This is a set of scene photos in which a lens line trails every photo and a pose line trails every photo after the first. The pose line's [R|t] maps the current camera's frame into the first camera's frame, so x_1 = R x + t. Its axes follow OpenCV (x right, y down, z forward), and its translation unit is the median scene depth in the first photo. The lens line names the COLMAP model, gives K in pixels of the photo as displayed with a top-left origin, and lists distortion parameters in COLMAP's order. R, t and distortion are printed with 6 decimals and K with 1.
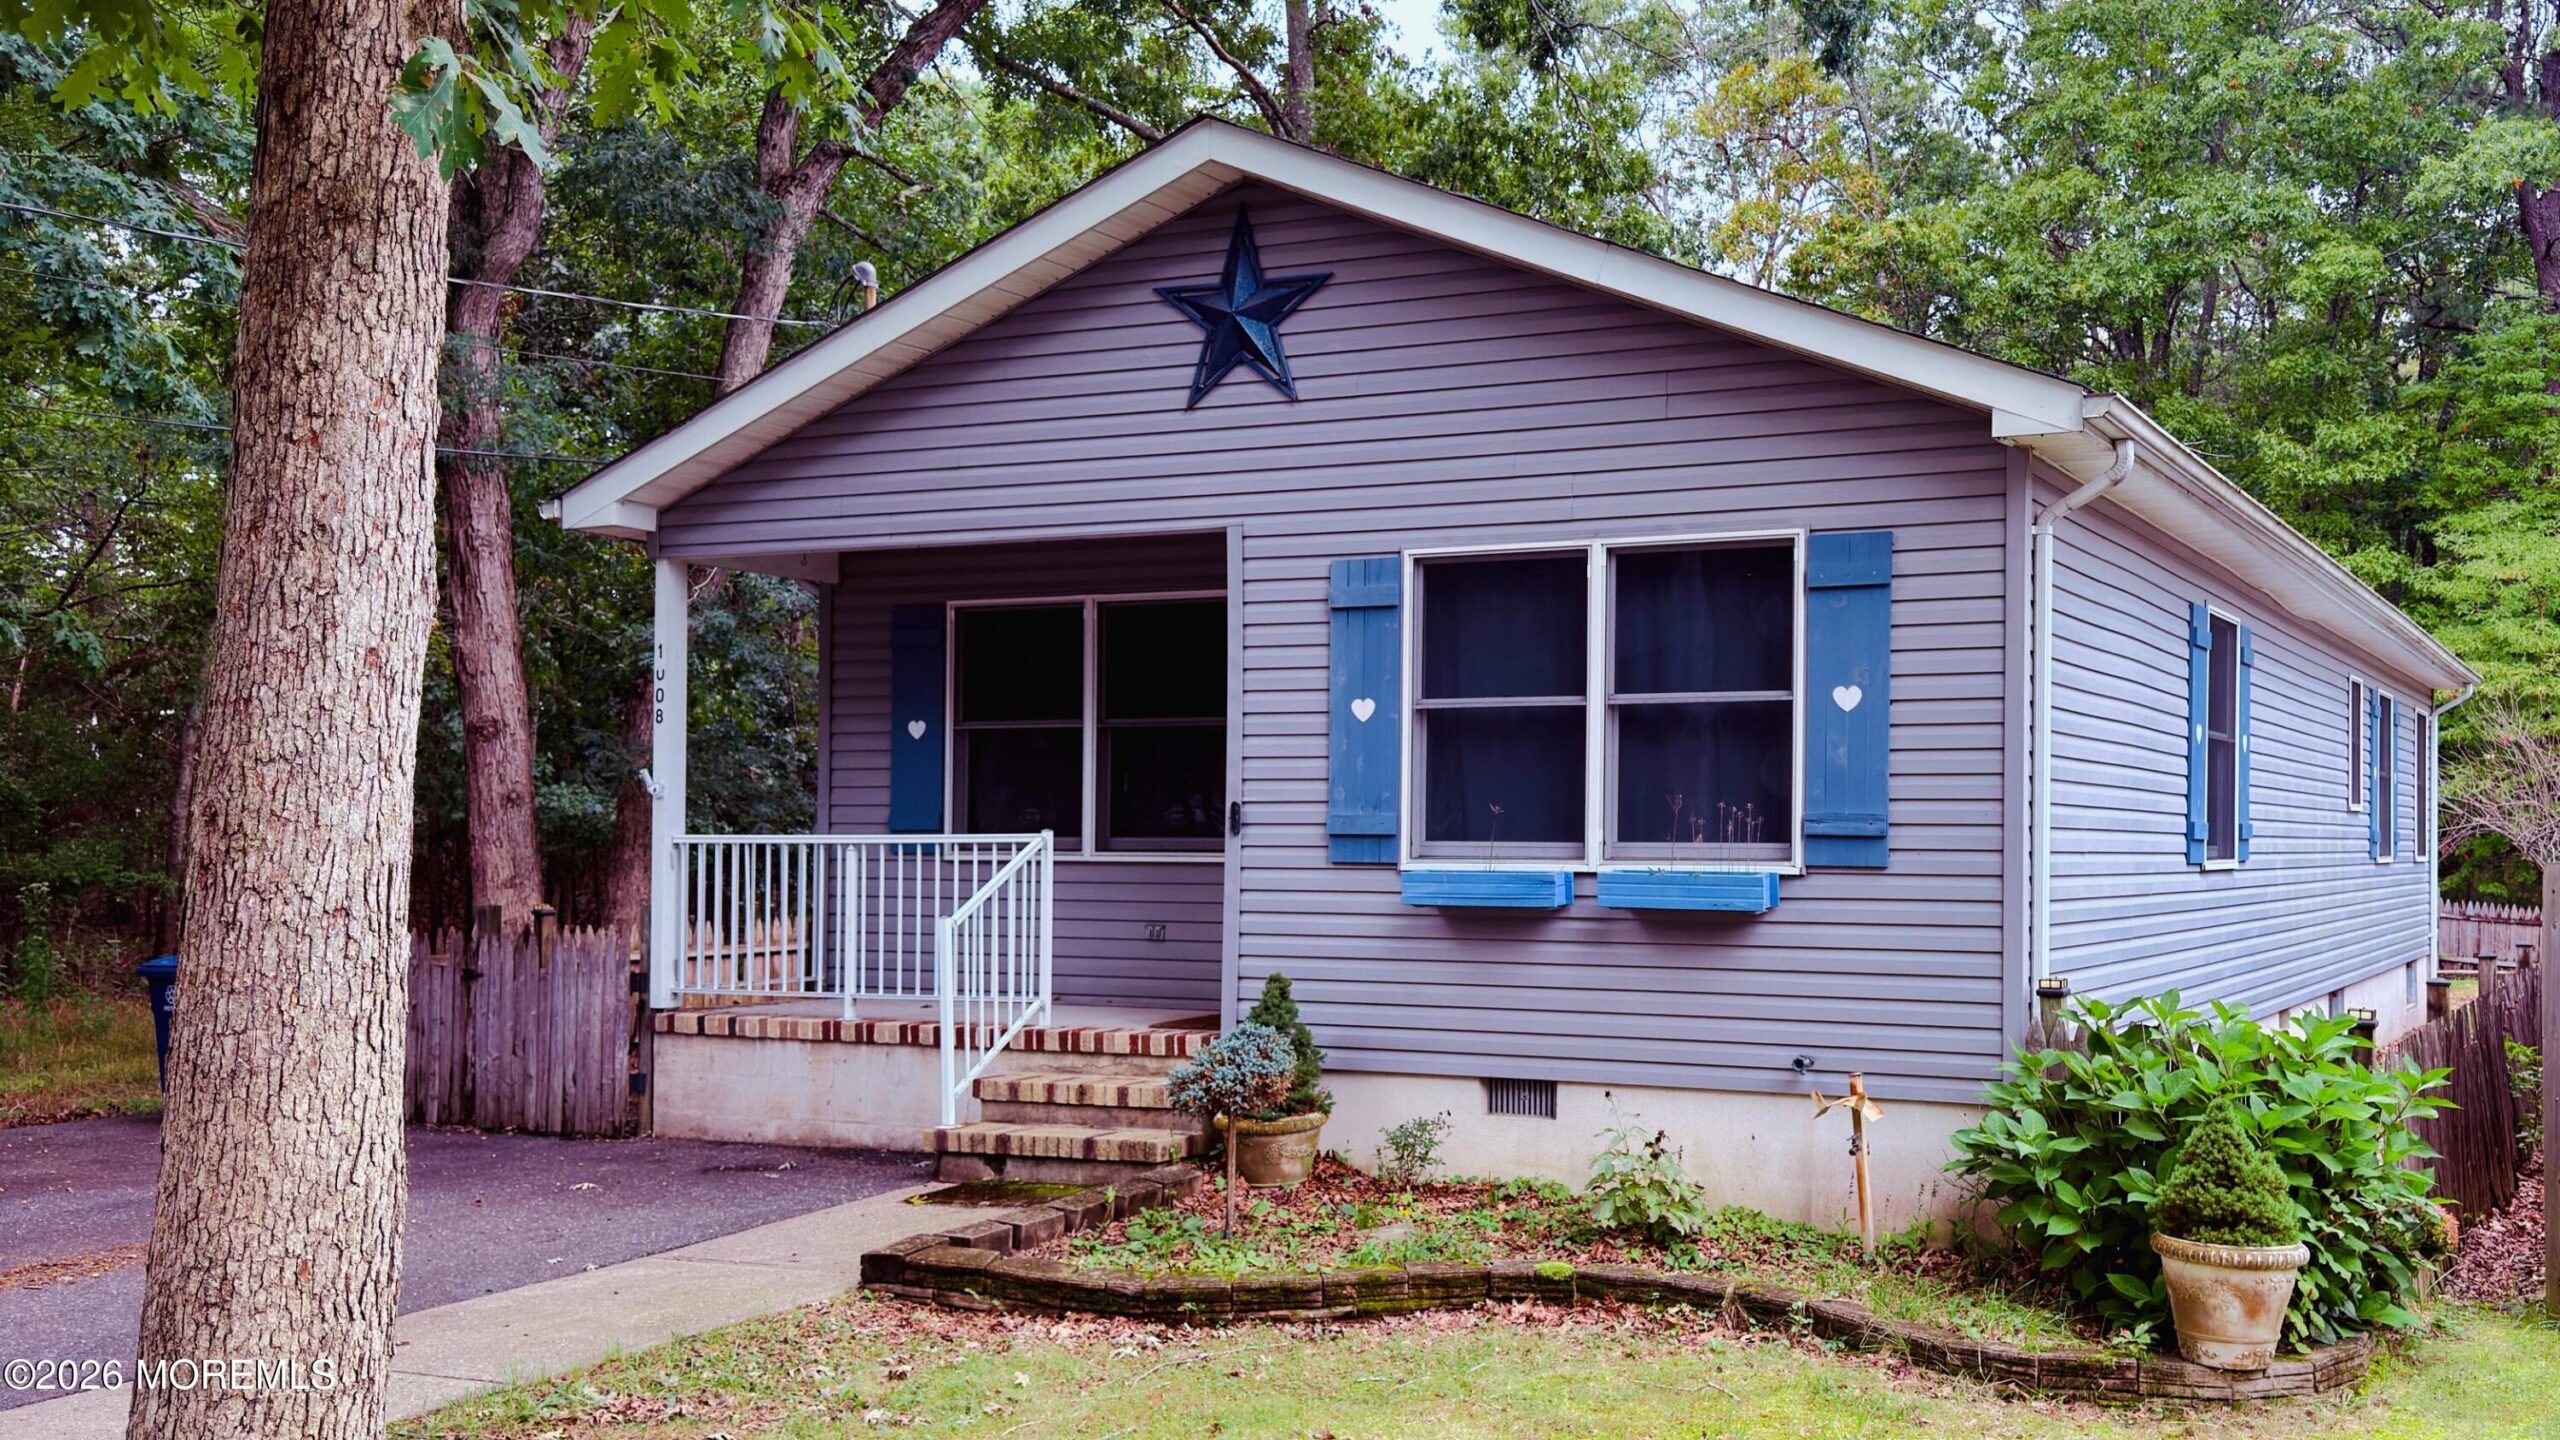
lens RADIAL K [[2299.0, 0, 1670.0], [0, 2299.0, 795.4], [0, 0, 1]] dist [0.175336, -0.393093]
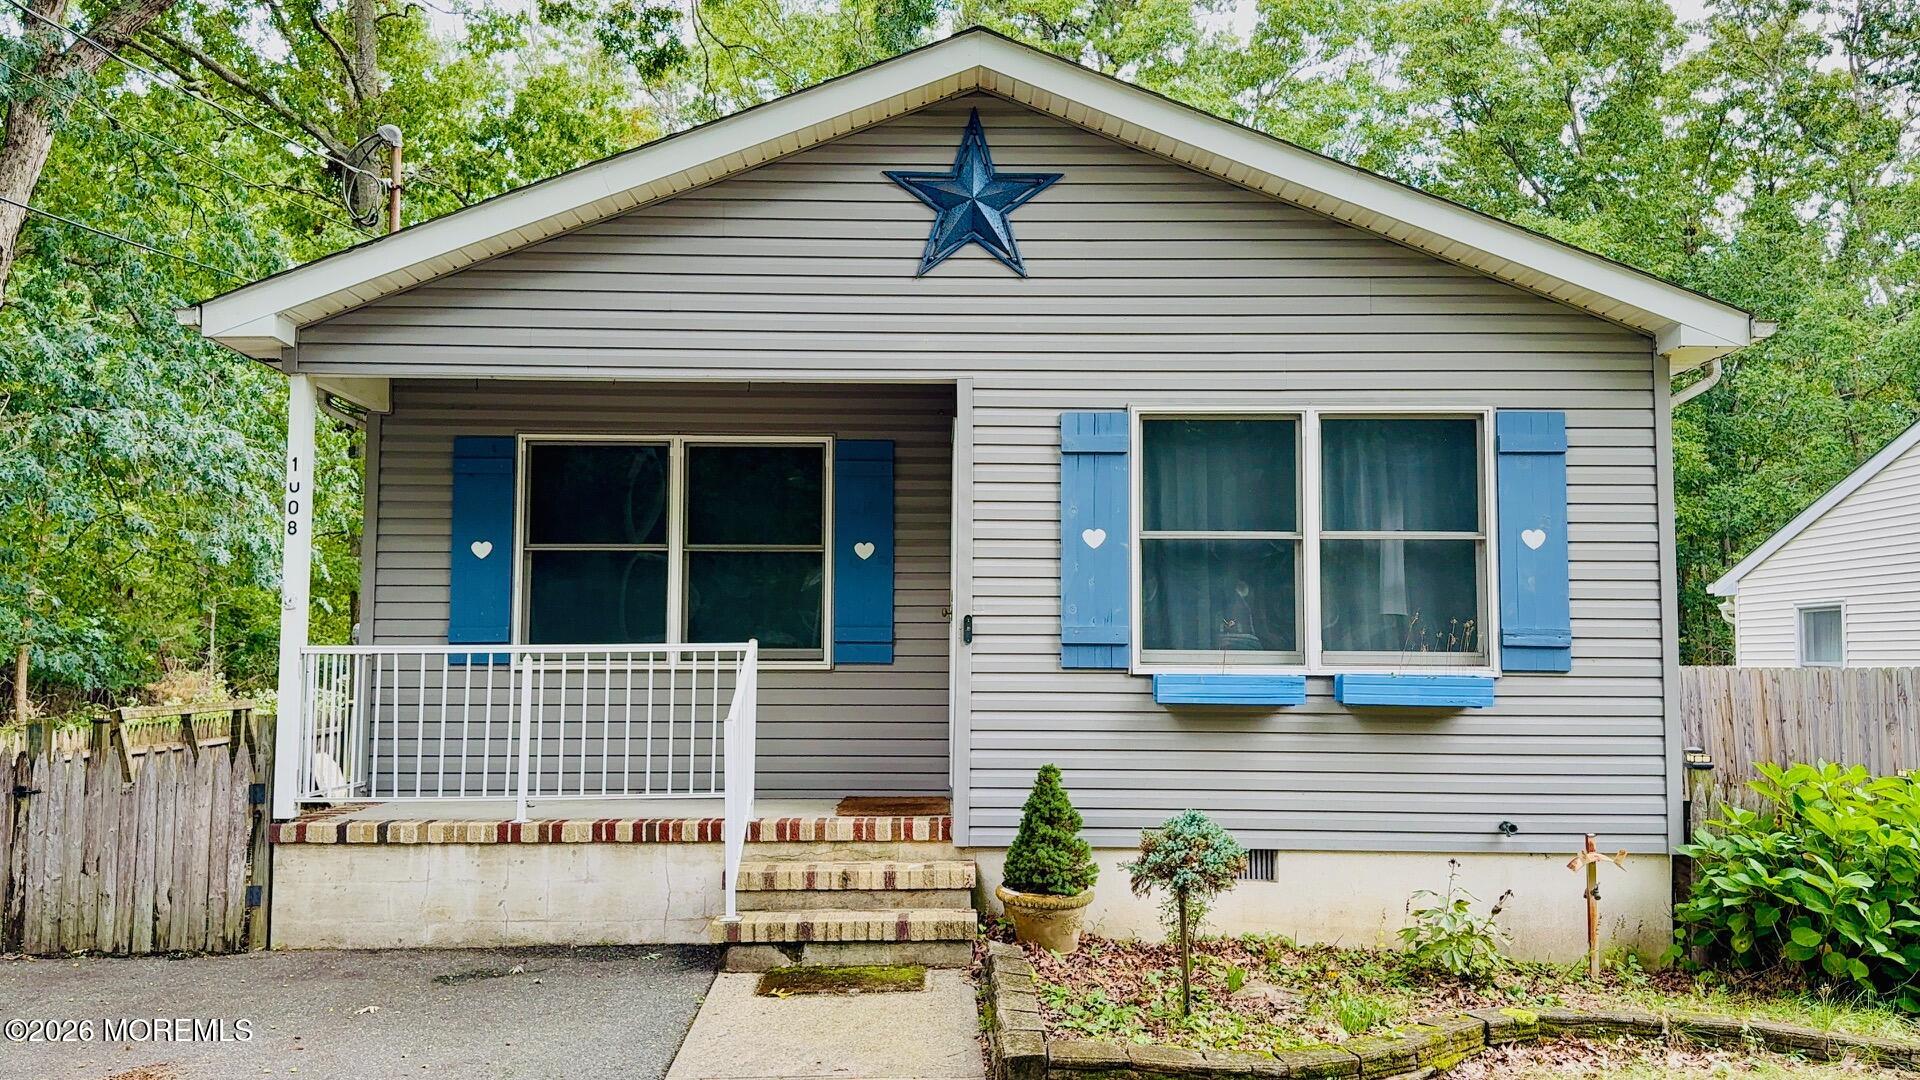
lens RADIAL K [[1518.6, 0, 960.0], [0, 1518.6, 540.0], [0, 0, 1]] dist [0.131366, -0.195263]
pose [[0.912600, 0.031570, 0.407634, -0.504981], [-0.007090, 0.998086, -0.061427, 0.012014], [-0.408793, 0.053168, 0.911077, 0.311011]]
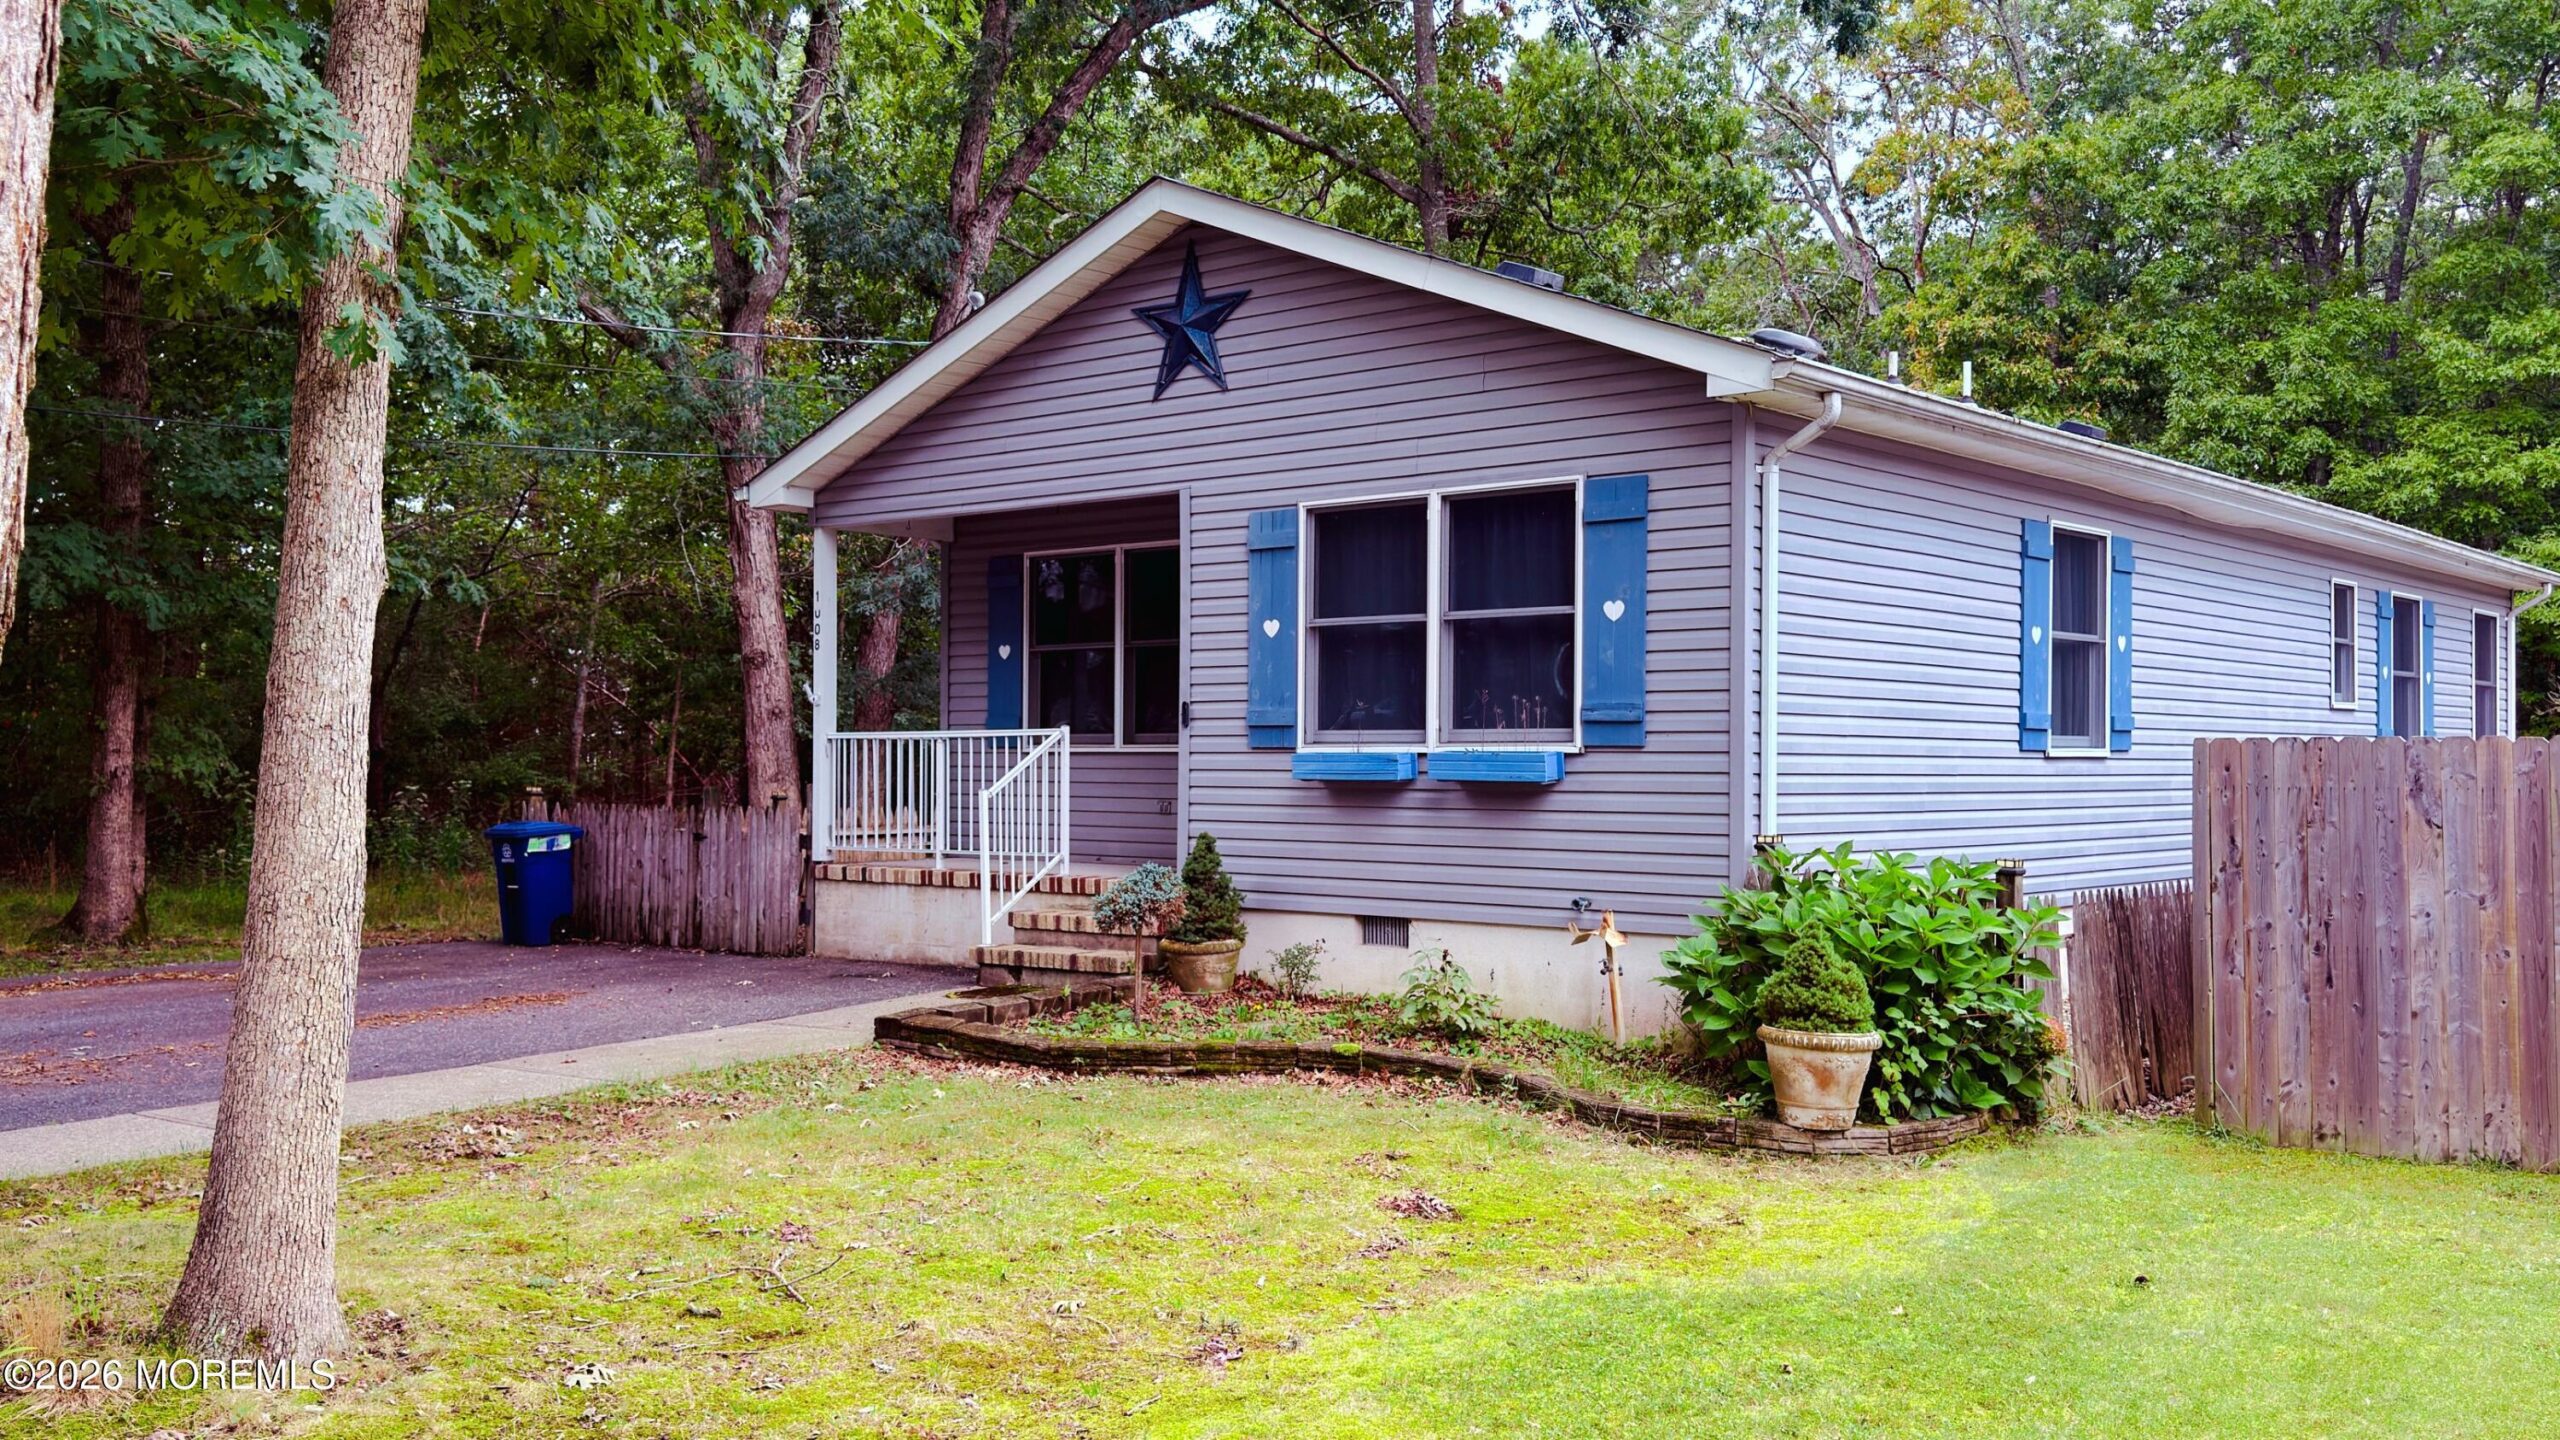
lens RADIAL K [[2242.1, 0, 1280.0], [0, 2242.1, 720.0], [0, 0, 1]] dist [0.122205, -0.197520]
pose [[0.957440, -0.007793, -0.288528, 0.226764], [0.007899, 0.999968, -0.000799, 0.014598], [0.288525, -0.001514, 0.957471, -0.189431]]
